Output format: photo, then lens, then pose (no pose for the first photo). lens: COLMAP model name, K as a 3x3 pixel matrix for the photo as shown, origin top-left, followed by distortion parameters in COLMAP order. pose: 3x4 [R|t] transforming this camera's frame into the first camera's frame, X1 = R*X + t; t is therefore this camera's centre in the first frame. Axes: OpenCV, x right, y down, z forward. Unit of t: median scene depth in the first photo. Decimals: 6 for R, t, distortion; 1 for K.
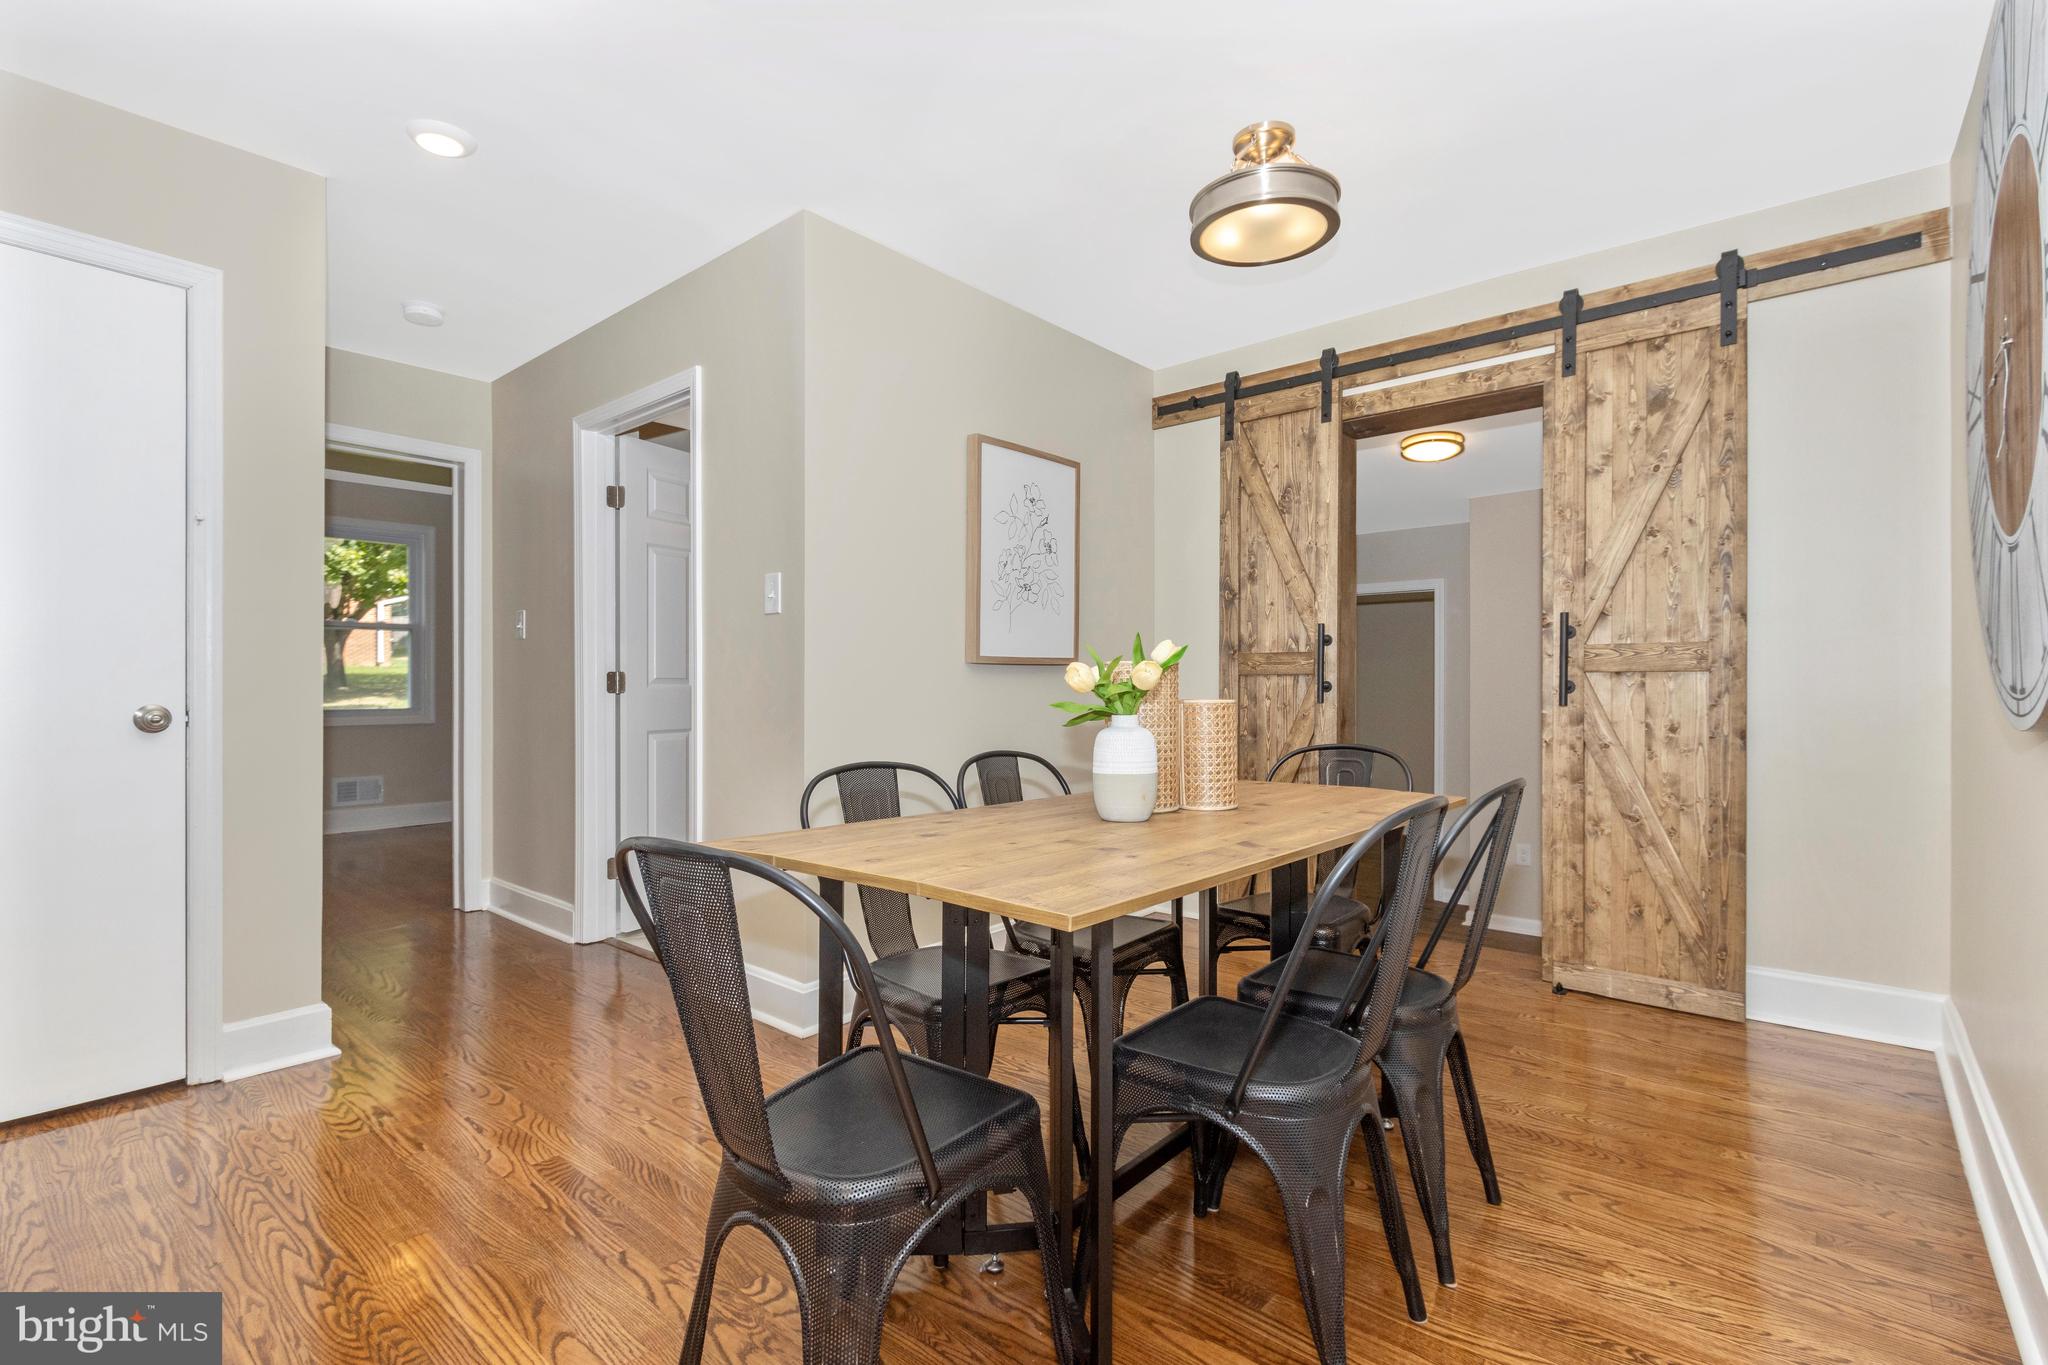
lens RADIAL K [[944.3, 0, 1045.5], [0, 944.3, 699.6], [0, 0, 1]] dist [0.018601, -0.013941]
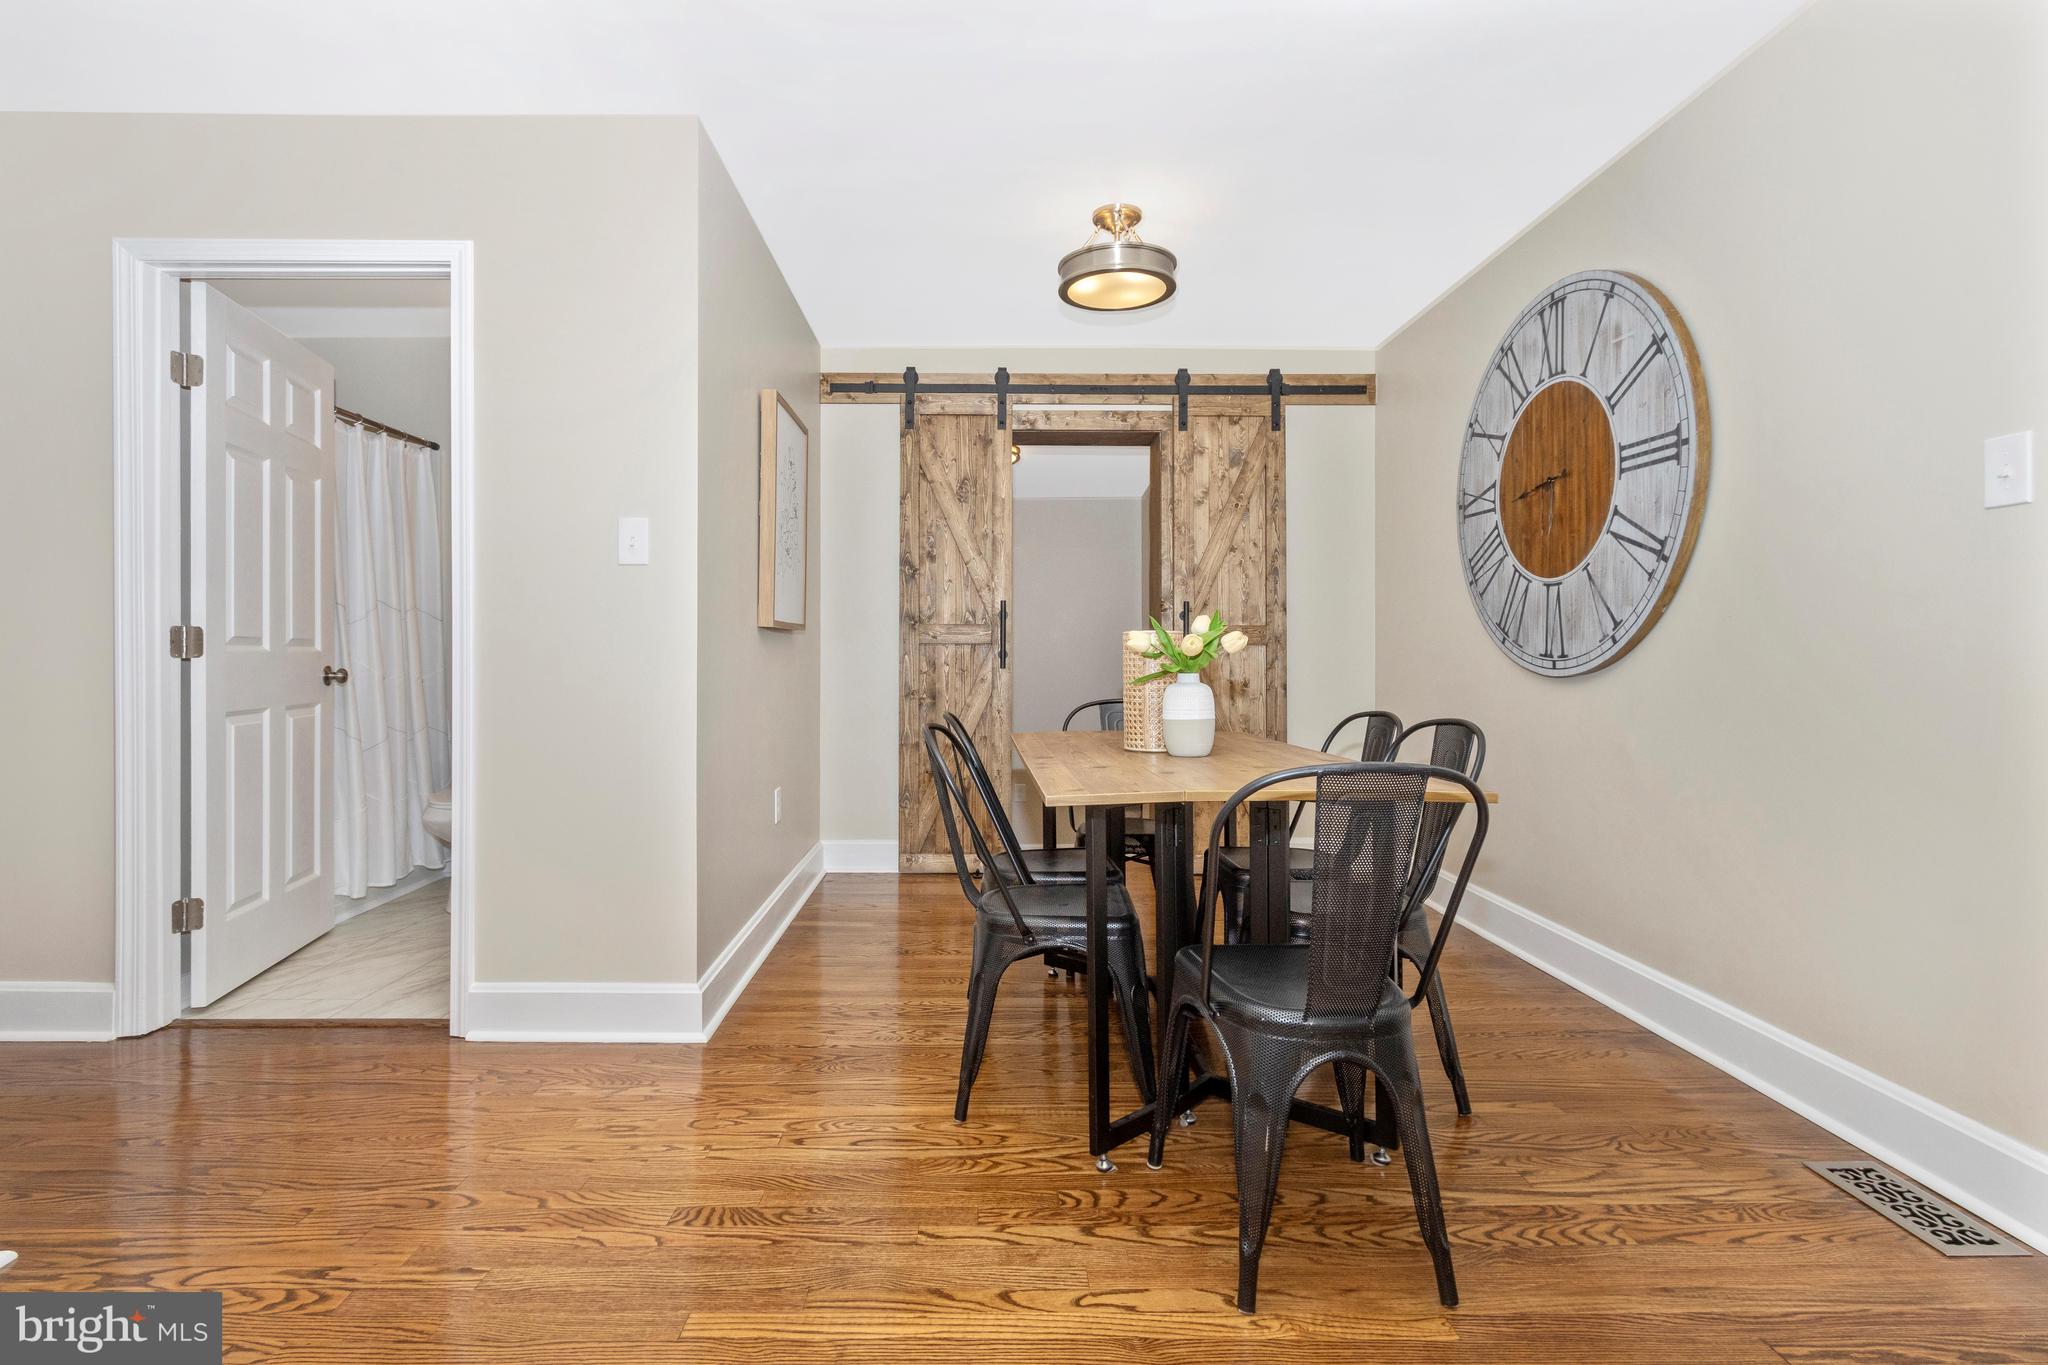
lens RADIAL K [[941.9, 0, 1034.7], [0, 941.9, 672.5], [0, 0, 1]] dist [0.000251, -0.000984]
pose [[0.755548, -0.006977, 0.655057, -0.507764], [0.005292, 0.999976, 0.004546, 0.004214], [-0.655072, 0.000032, 0.755566, 0.103447]]
